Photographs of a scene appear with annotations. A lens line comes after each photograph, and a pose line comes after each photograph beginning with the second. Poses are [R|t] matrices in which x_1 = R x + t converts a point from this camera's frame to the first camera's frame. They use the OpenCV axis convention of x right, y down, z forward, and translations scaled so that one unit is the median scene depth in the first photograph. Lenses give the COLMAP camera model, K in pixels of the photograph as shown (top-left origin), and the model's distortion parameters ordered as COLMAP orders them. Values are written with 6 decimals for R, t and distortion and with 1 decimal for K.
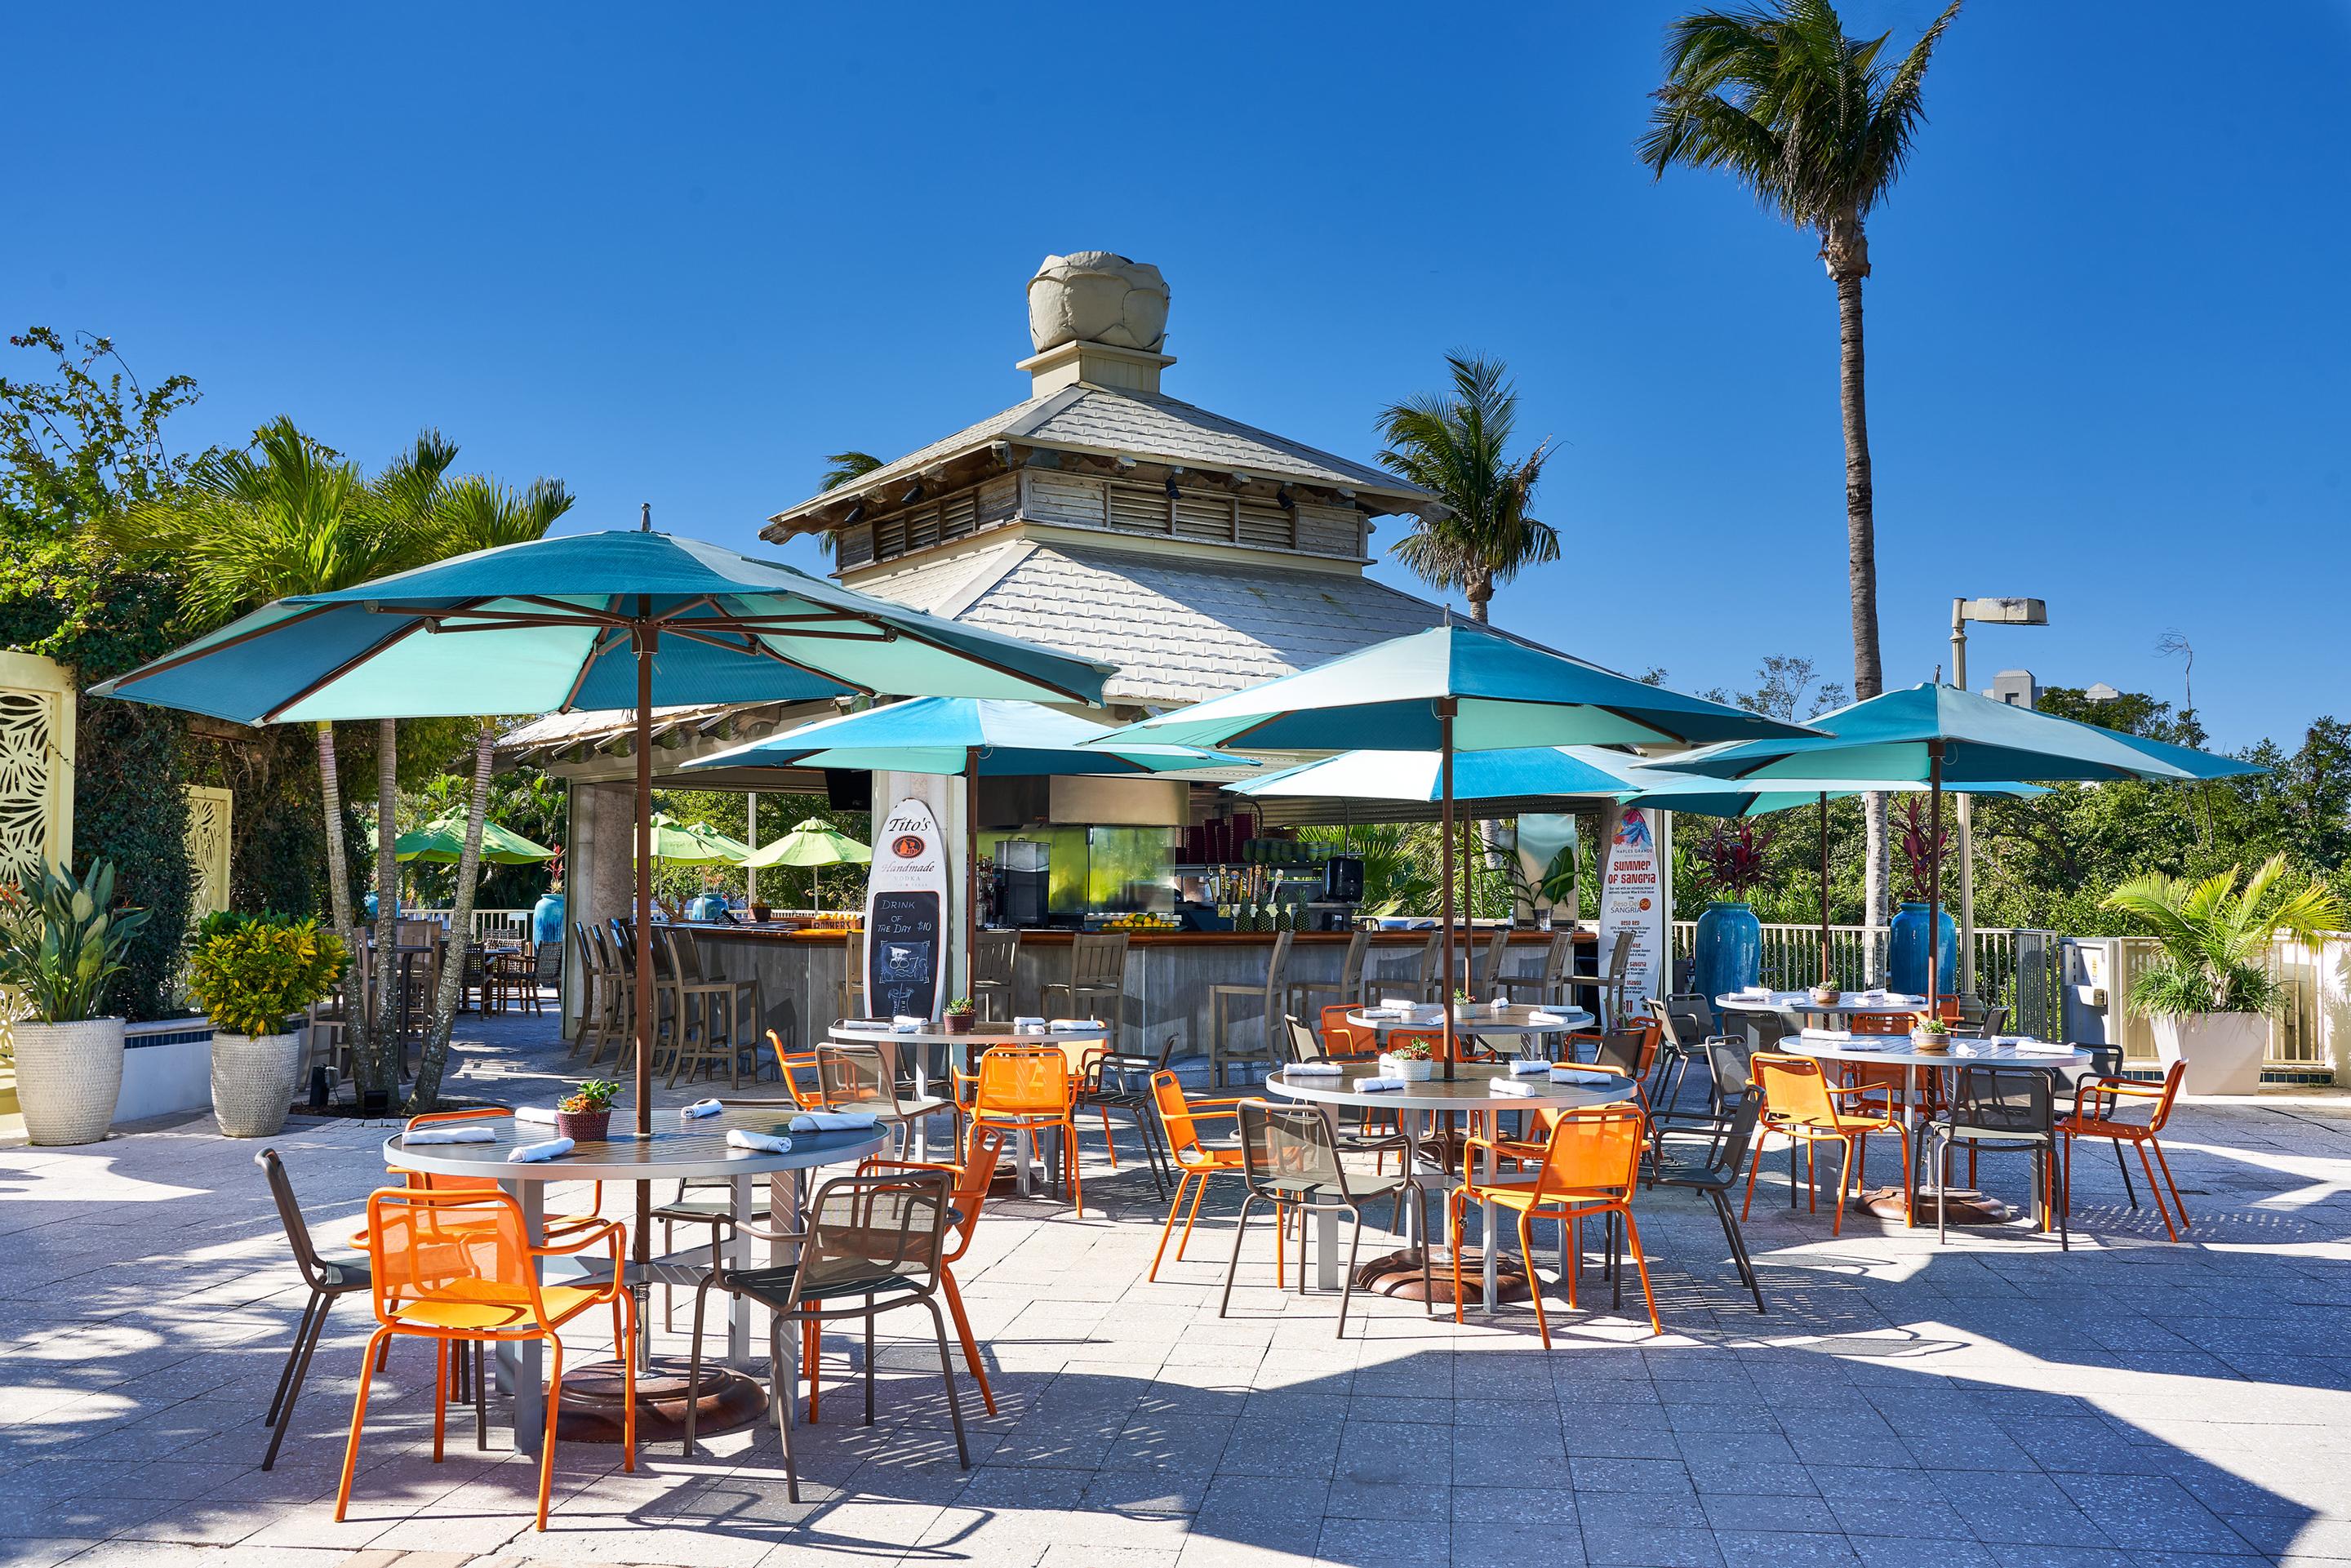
lens RADIAL K [[2061.4, 0, 1175.0], [0, 2061.4, 787.6], [0, 0, 1]] dist [0.004147, 0.002066]
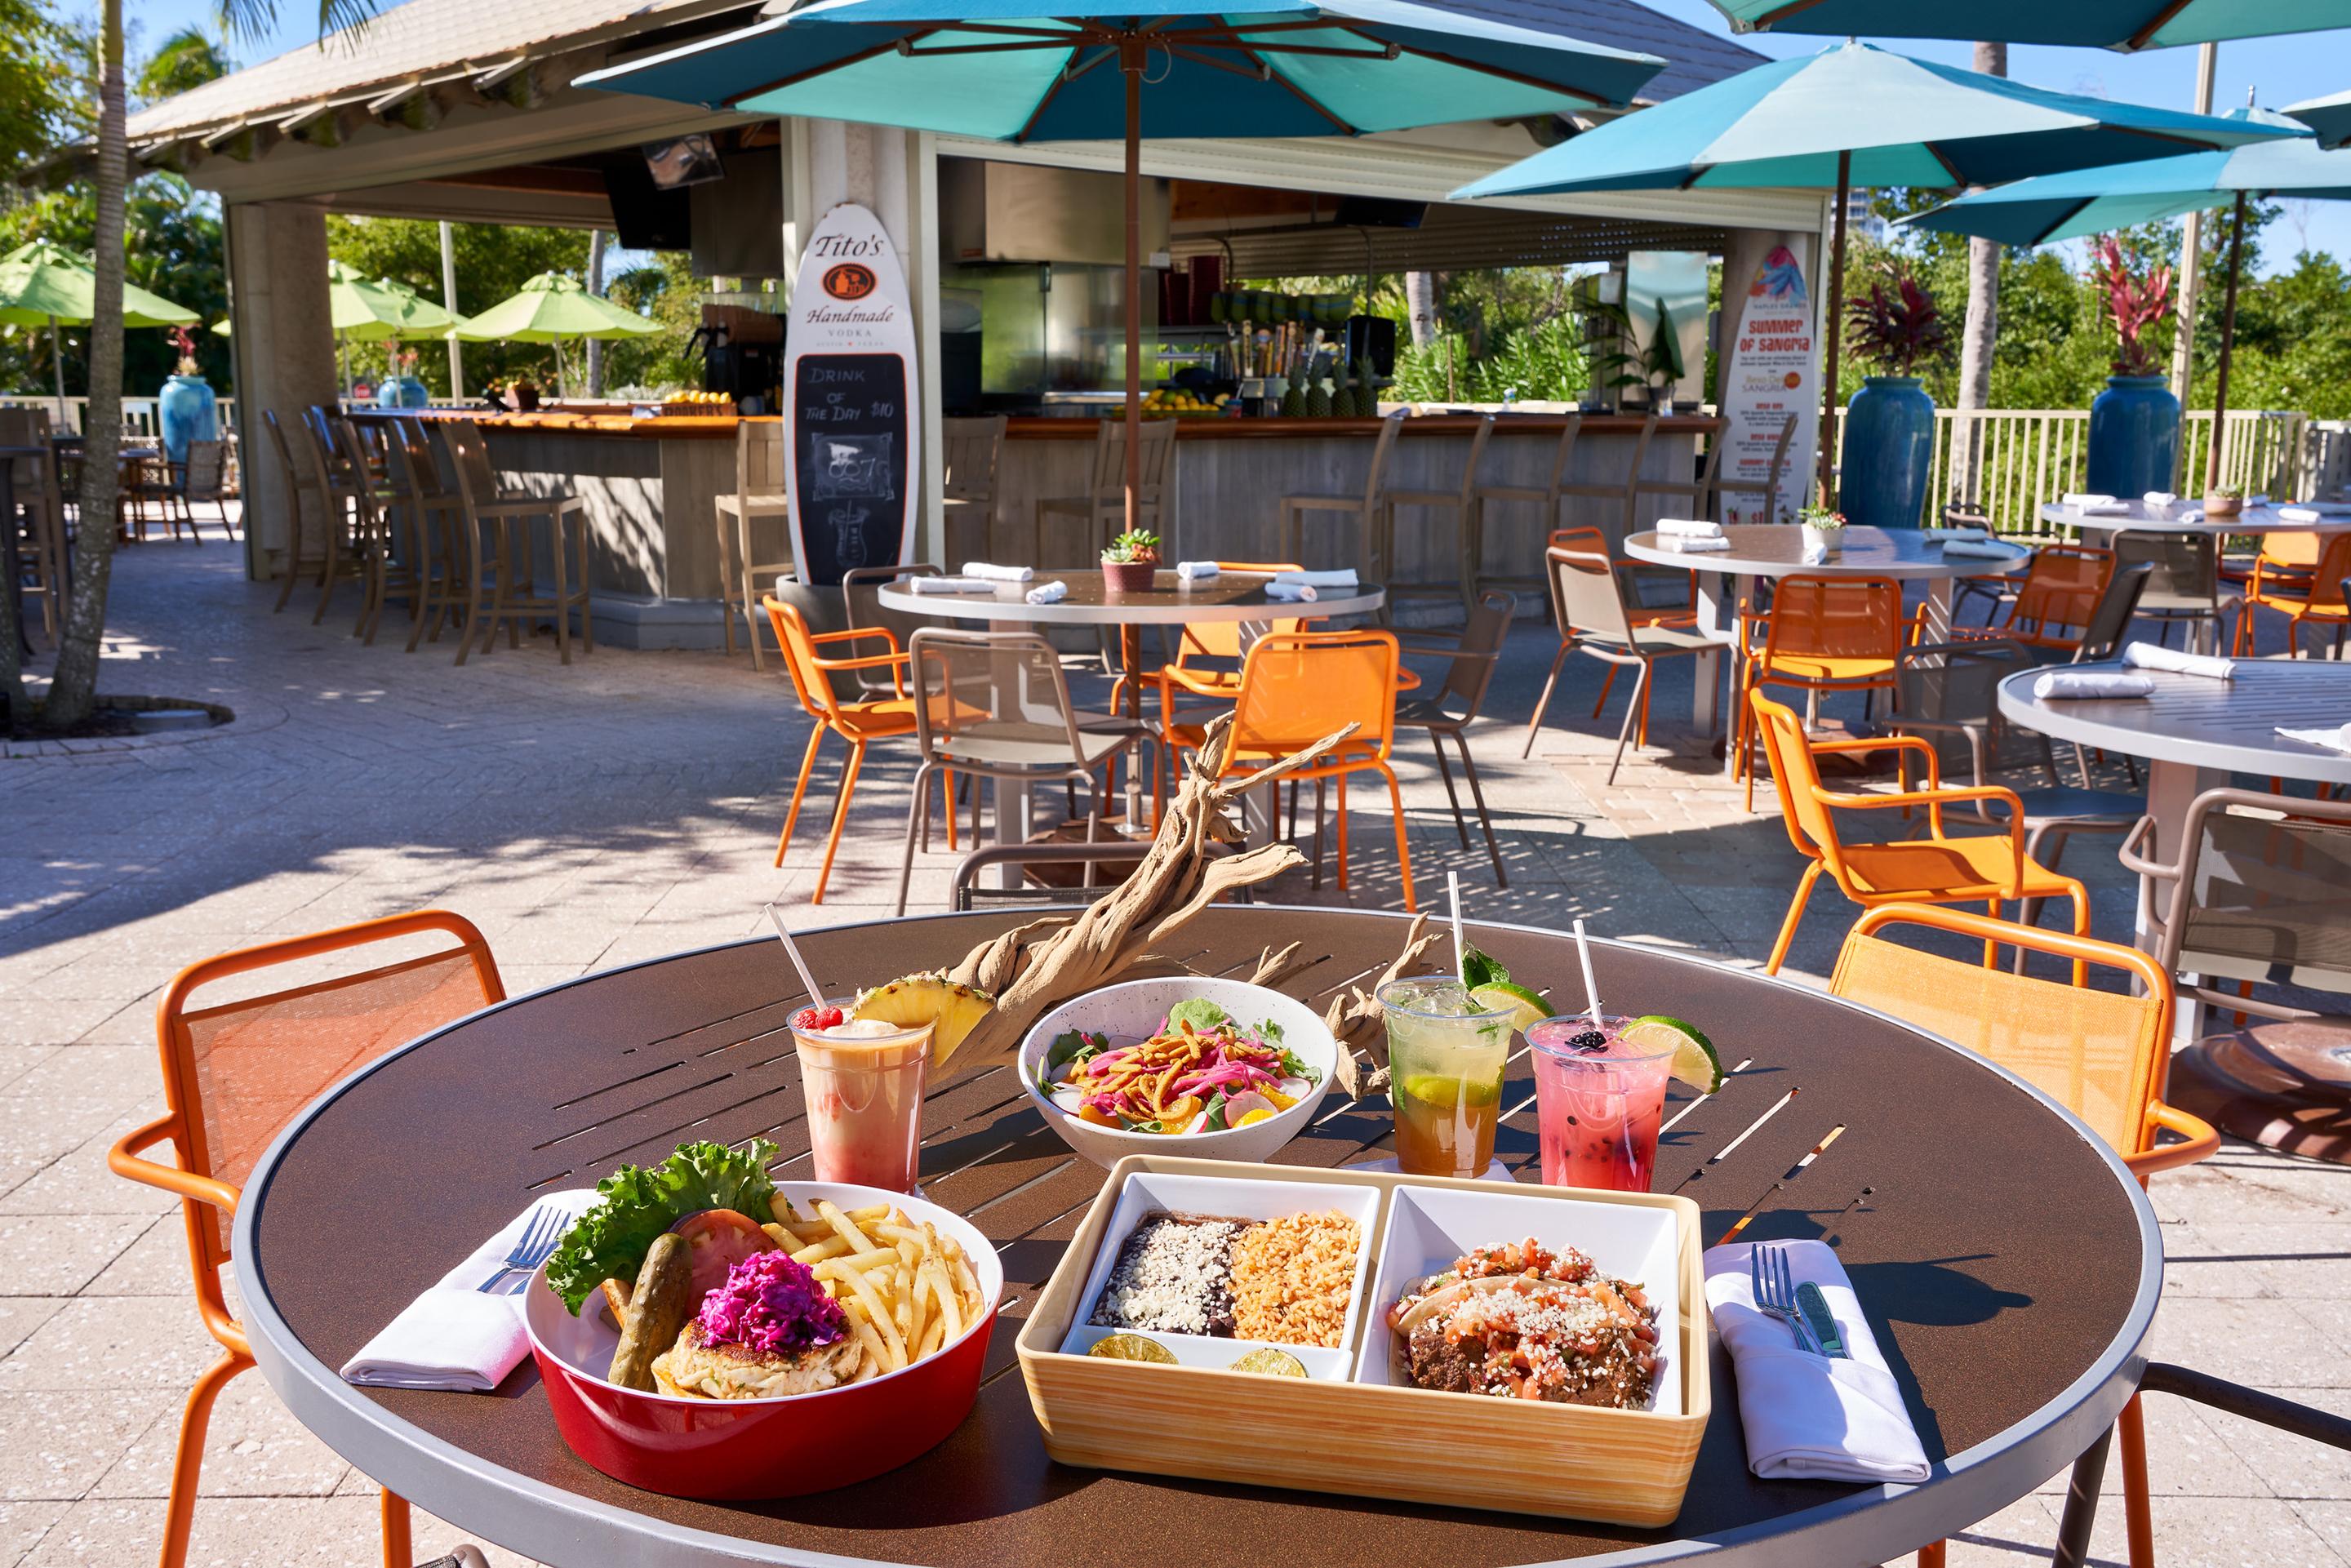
lens RADIAL K [[2056.6, 0, 1176.4], [0, 2056.6, 782.8], [0, 0, 1]] dist [-0.016807, 0.002139]
pose [[0.984593, -0.034771, 0.171369, -0.122864], [-0.007385, 0.970887, 0.239423, 0.022470], [-0.174705, -0.236999, 0.955672, 0.299504]]
